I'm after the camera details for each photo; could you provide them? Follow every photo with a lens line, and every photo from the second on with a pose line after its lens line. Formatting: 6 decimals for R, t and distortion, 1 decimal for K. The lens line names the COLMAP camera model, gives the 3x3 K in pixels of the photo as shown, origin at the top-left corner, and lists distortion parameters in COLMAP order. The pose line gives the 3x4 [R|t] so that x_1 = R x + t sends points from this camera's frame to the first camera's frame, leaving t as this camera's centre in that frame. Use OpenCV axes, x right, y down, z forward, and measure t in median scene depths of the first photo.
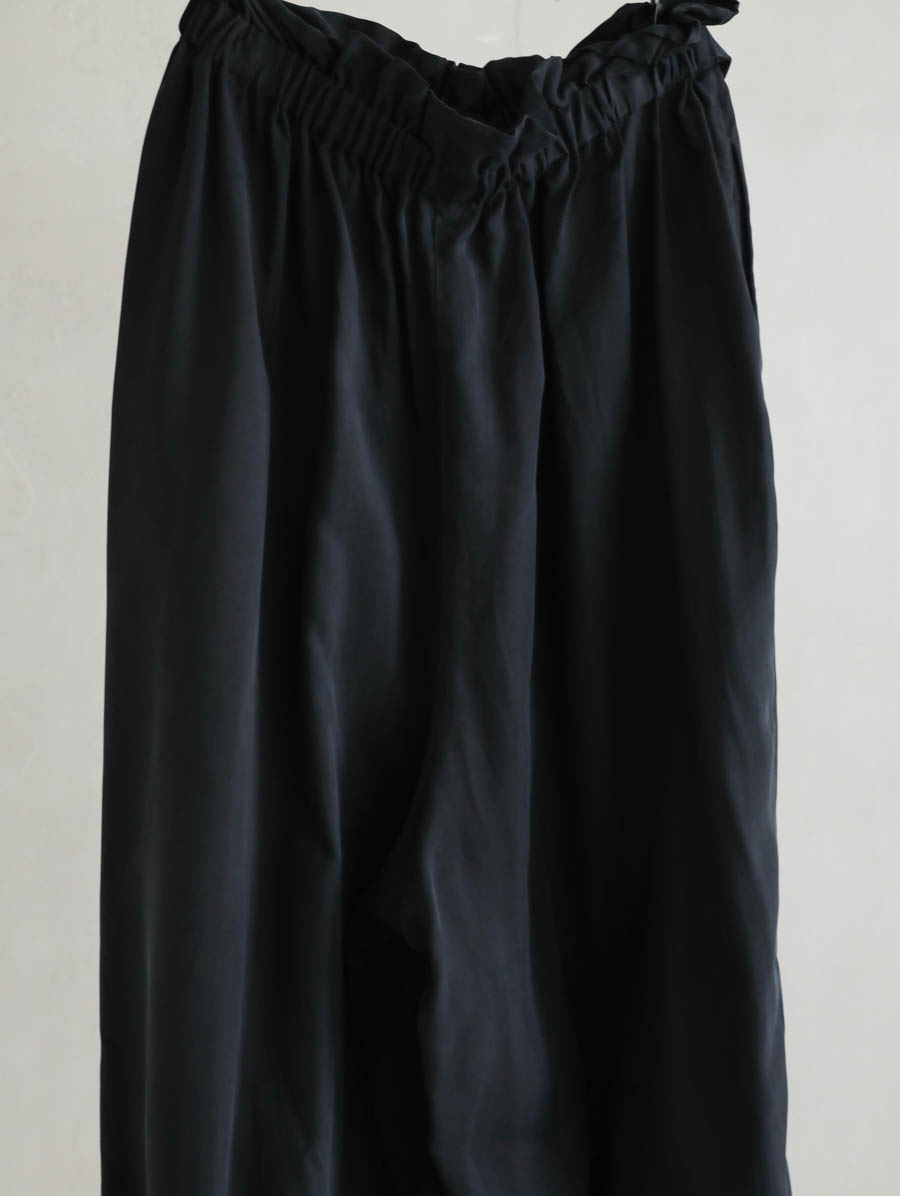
lens RADIAL K [[2059.2, 0, 450.0], [0, 2059.2, 598.0], [0, 0, 1]] dist [0.032226, 0.135550]
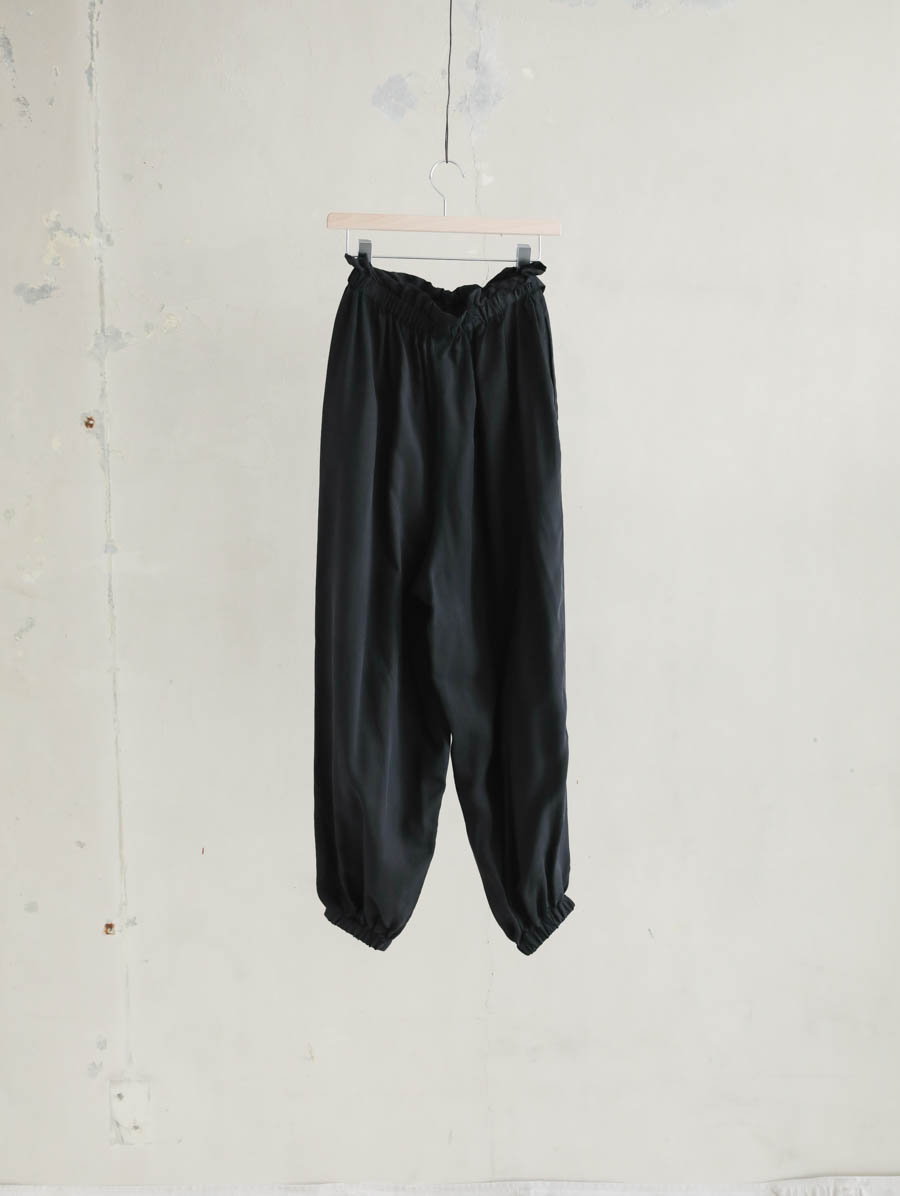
lens RADIAL K [[2059.2, 0, 450.0], [0, 2059.2, 598.0], [0, 0, 1]] dist [0.032226, 0.135550]
pose [[0.998519, 0.010502, -0.053380, 0.165612], [-0.010323, 0.999940, 0.003625, 0.152820], [0.053415, -0.003069, 0.998568, -1.817292]]
